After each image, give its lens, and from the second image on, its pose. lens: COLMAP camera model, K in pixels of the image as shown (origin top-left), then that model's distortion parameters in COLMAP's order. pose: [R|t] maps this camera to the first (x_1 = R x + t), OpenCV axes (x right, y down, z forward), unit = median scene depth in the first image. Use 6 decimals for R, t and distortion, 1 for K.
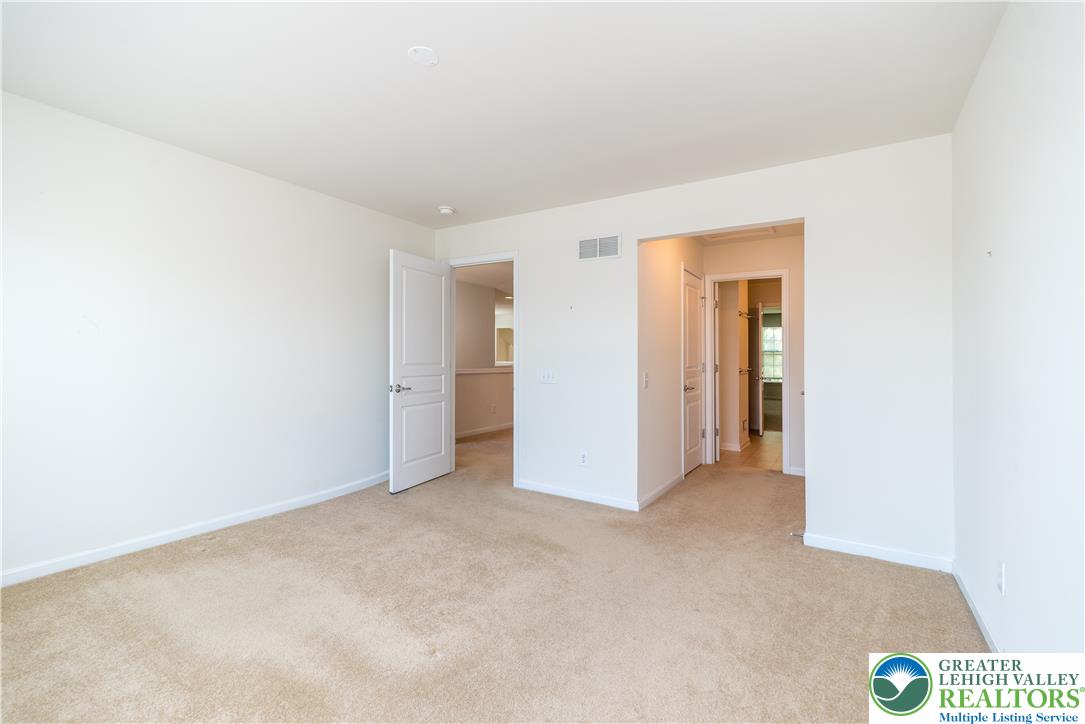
lens RADIAL K [[478.5, 0, 548.1], [0, 478.5, 358.9], [0, 0, 1]] dist [-0.000363, -0.000010]
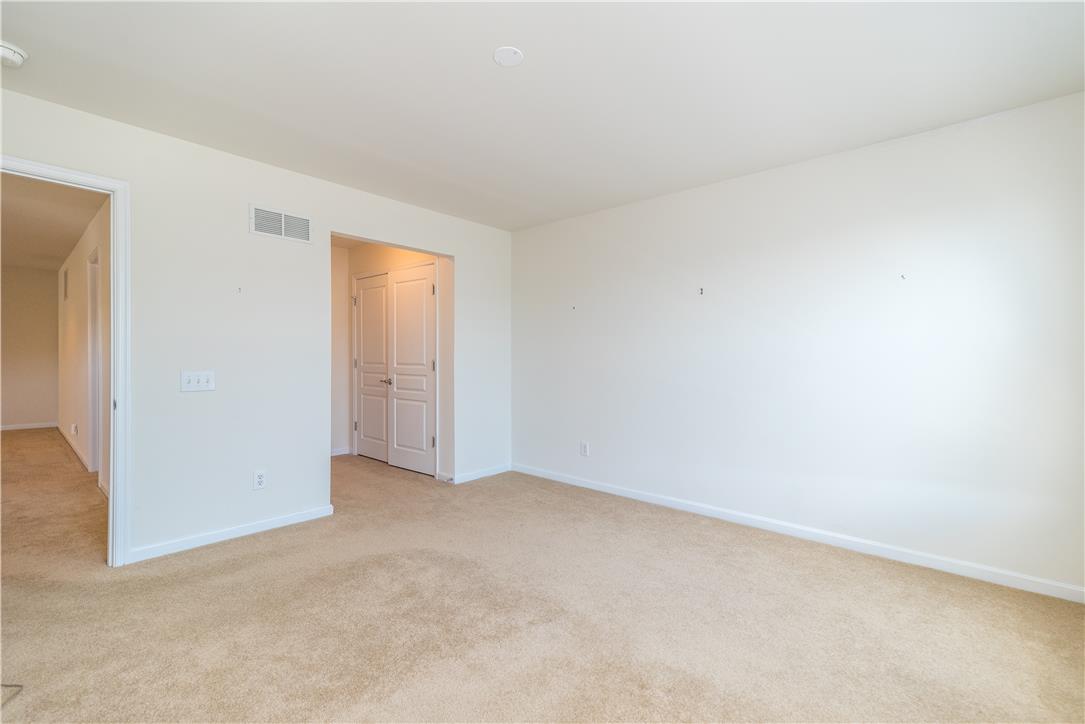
lens RADIAL K [[468.5, 0, 540.6], [0, 468.5, 352.0], [0, 0, 1]] dist [0.000104, 0.000035]
pose [[0.160956, -0.000308, 0.986962, -0.632942], [-0.001877, 0.999998, 0.000618, -0.008238], [-0.986960, -0.001952, 0.160955, 0.407797]]
